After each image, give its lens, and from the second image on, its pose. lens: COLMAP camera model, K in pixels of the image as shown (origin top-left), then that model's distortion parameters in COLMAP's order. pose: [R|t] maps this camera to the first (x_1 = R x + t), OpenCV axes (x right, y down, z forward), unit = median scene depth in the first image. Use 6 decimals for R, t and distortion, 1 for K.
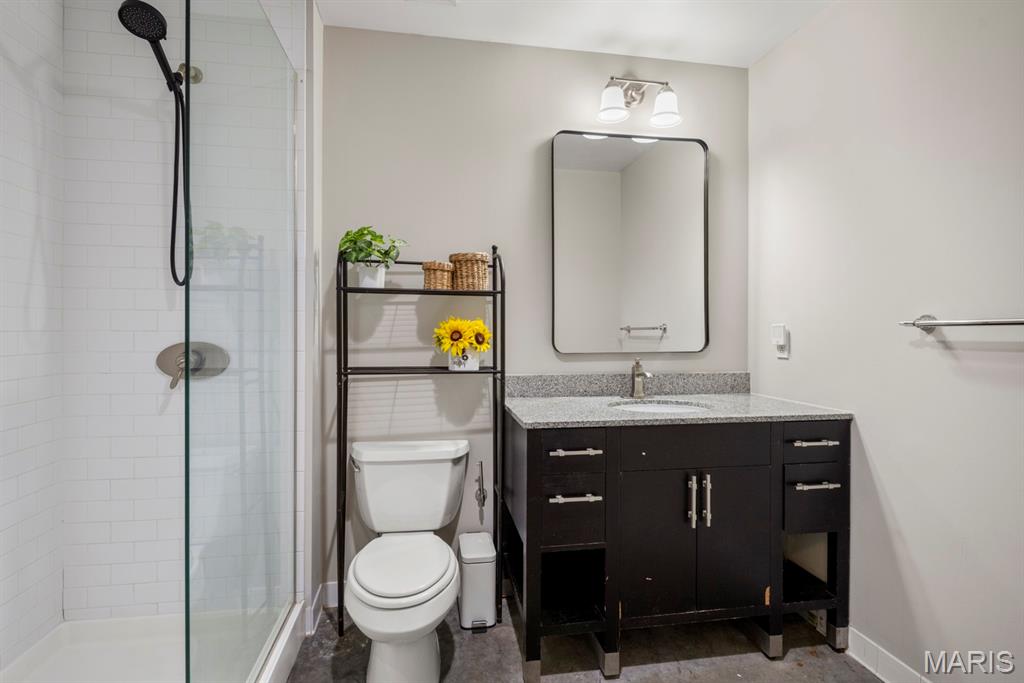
lens RADIAL K [[500.2, 0, 512.0], [0, 500.2, 347.9], [0, 0, 1]] dist [-0.003273, -0.002038]
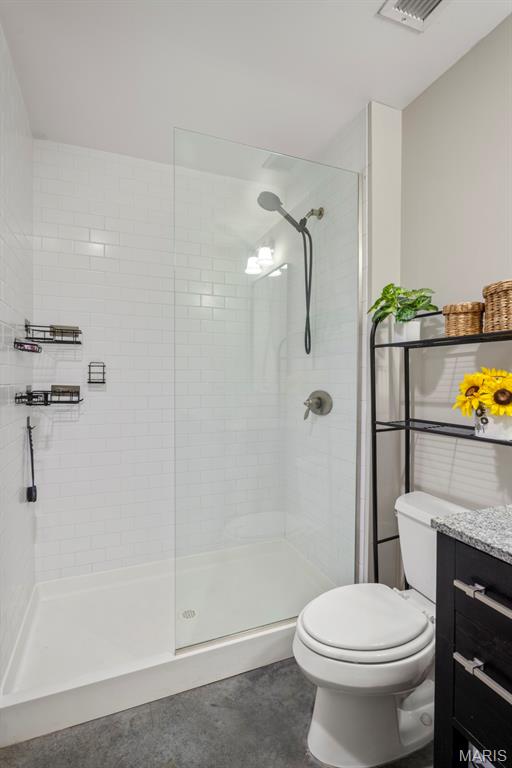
lens RADIAL K [[373.0, 0, 255.8], [0, 373.0, 393.7], [0, 0, 1]] dist [0.003352, 0.001682]
pose [[0.220535, 0.037020, -0.974676, 0.368109], [-0.037884, 0.998851, 0.029366, -0.024441], [0.974643, 0.030448, 0.221684, 0.496165]]
